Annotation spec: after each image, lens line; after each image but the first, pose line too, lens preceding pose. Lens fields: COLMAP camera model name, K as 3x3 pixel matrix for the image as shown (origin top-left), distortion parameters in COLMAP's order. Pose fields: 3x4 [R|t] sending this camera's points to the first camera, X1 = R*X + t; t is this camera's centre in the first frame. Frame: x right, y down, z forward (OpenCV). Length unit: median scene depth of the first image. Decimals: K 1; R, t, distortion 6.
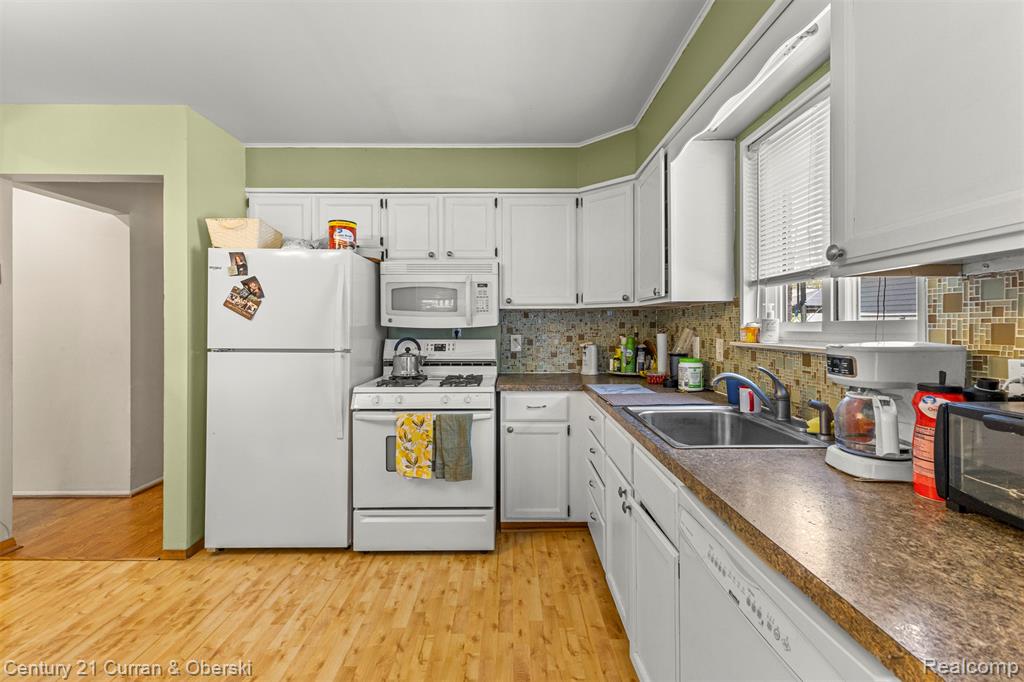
lens RADIAL K [[446.4, 0, 511.2], [0, 446.4, 323.9], [0, 0, 1]] dist [0.002100, 0.000068]
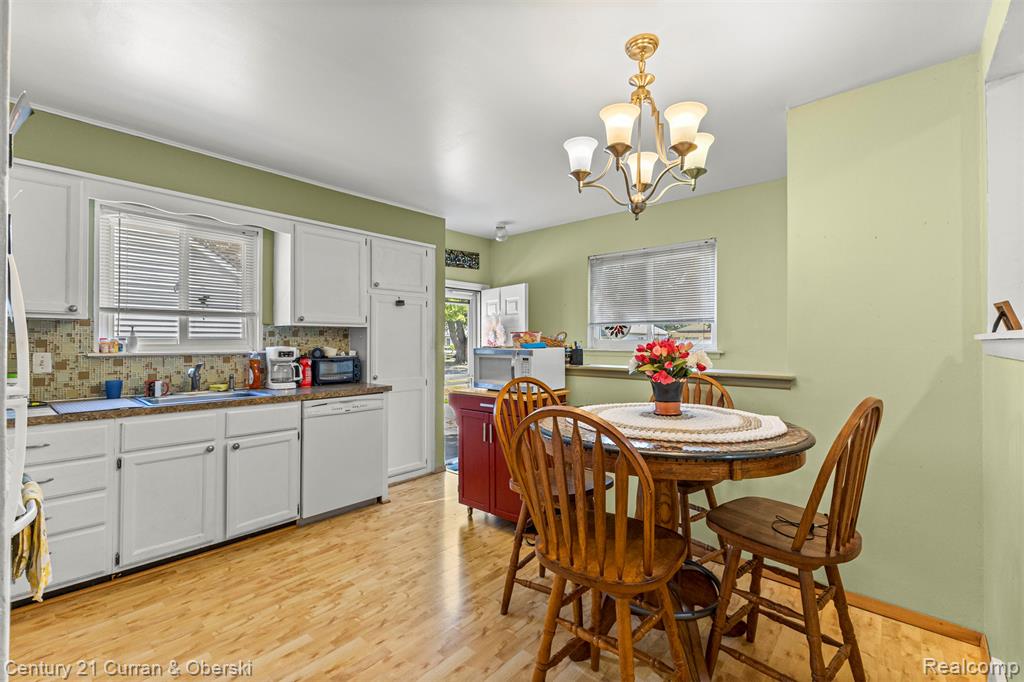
lens RADIAL K [[440.1, 0, 512.0], [0, 440.1, 341.0], [0, 0, 1]] dist [0.002025, 0.000377]
pose [[-0.749286, -0.000899, 0.662245, -1.047124], [-0.004146, 0.999986, -0.003334, 0.003269], [-0.662233, -0.005243, -0.749280, 0.985070]]
